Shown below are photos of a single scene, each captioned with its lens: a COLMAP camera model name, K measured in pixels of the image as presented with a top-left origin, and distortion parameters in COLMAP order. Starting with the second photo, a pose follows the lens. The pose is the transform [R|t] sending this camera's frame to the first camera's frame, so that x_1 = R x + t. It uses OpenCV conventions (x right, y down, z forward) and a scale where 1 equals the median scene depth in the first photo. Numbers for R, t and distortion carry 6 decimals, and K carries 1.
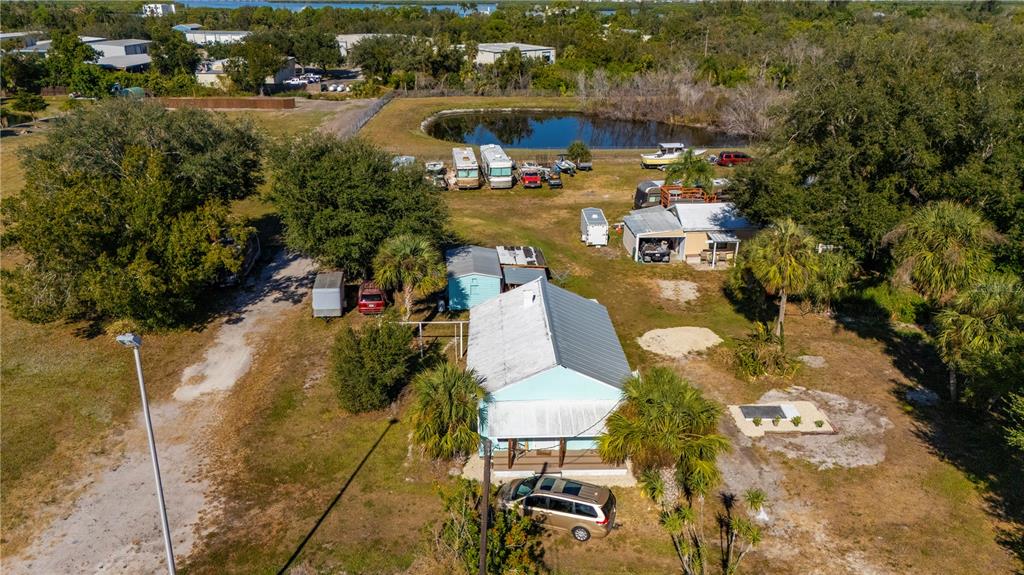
lens RADIAL K [[752.4, 0, 510.2], [0, 752.4, 289.8], [0, 0, 1]] dist [0.070559, -0.063975]
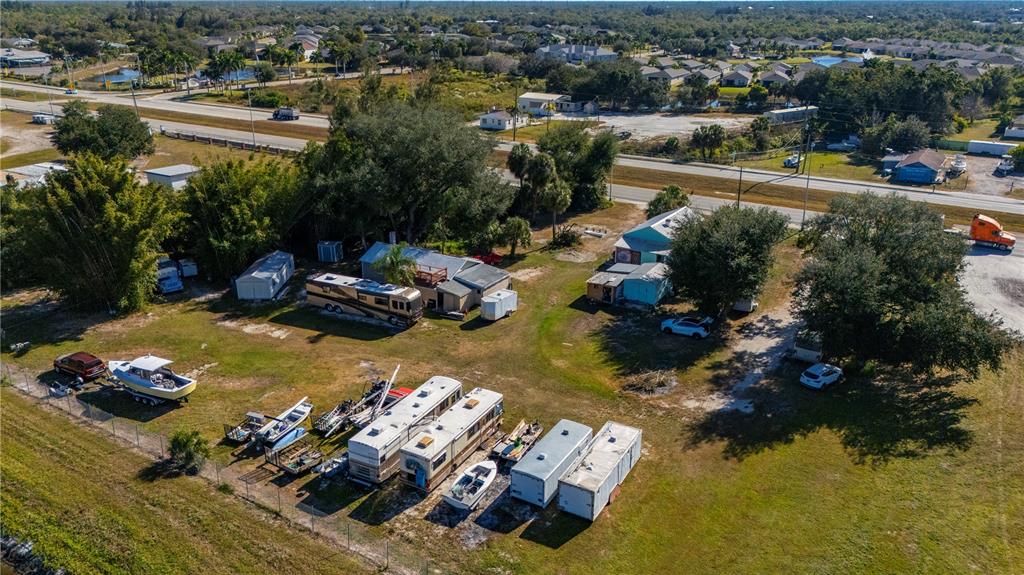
lens RADIAL K [[767.2, 0, 512.0], [0, 767.2, 287.5], [0, 0, 1]] dist [0.072759, -0.060579]
pose [[-0.820568, -0.203031, 0.534272, -0.661173], [0.204573, 0.768518, 0.606243, -1.022439], [-0.533683, 0.606761, -0.589087, 2.089742]]
